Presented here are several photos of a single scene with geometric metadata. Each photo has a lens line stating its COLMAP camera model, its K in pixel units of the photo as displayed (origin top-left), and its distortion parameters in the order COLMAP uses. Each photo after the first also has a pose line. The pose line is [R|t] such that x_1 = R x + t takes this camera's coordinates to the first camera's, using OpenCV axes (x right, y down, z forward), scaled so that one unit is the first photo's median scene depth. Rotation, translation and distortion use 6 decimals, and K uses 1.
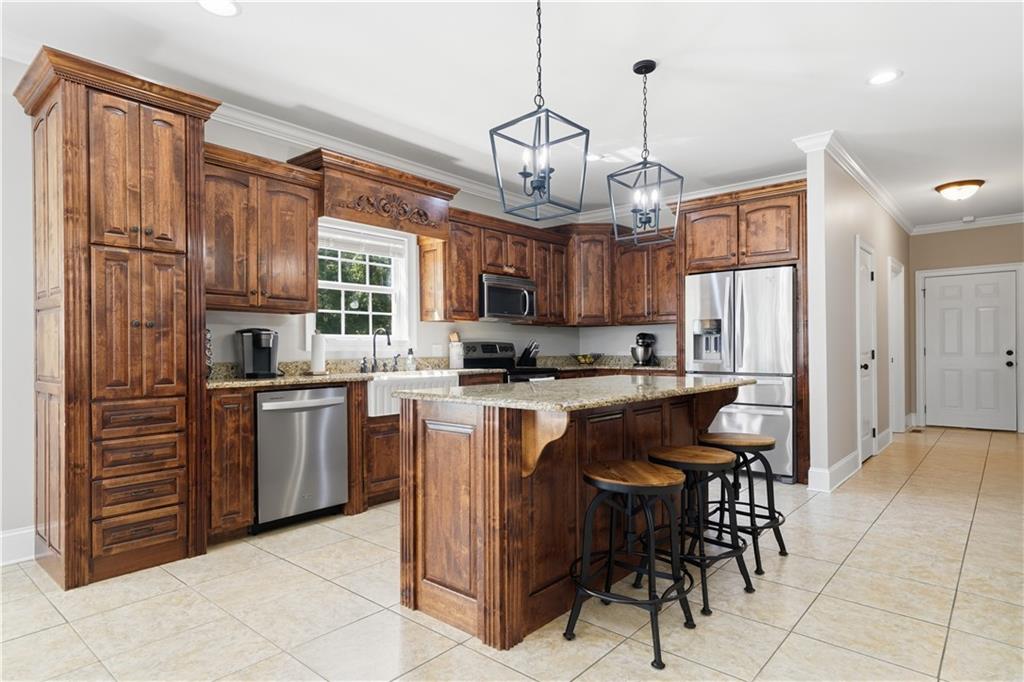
lens RADIAL K [[468.7, 0, 510.3], [0, 468.7, 343.9], [0, 0, 1]] dist [-0.000516, -0.000164]
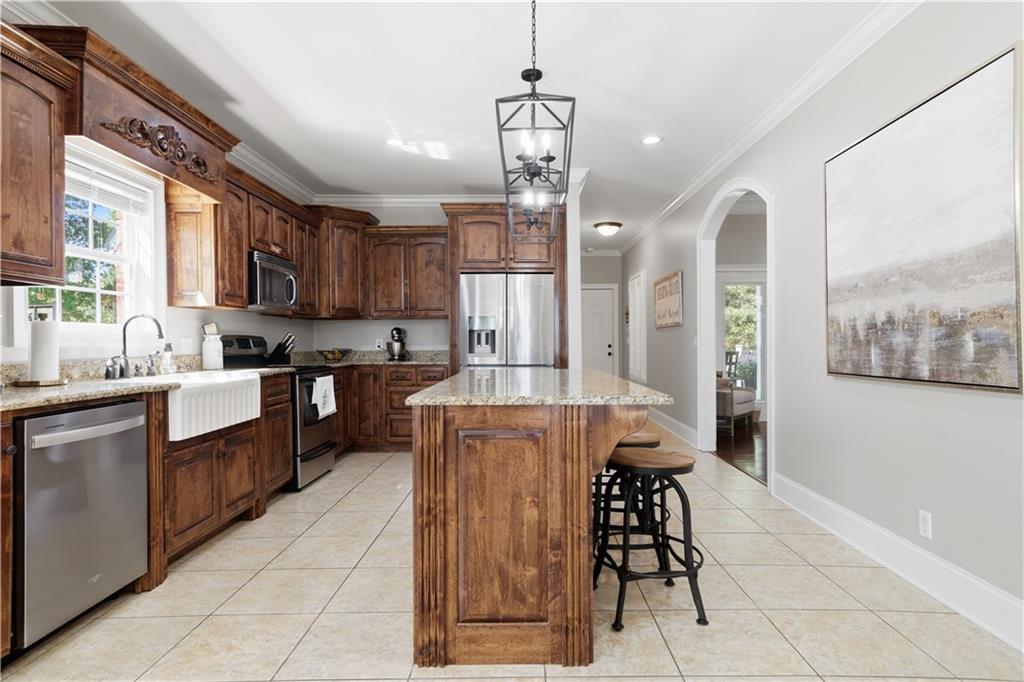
lens RADIAL K [[470.8, 0, 515.1], [0, 470.8, 337.7], [0, 0, 1]] dist [0.000749, -0.000220]
pose [[0.811223, 0.006505, 0.584701, -0.181126], [-0.005248, 0.999979, -0.003843, 0.001116], [-0.584713, 0.000049, 0.811240, 0.083508]]
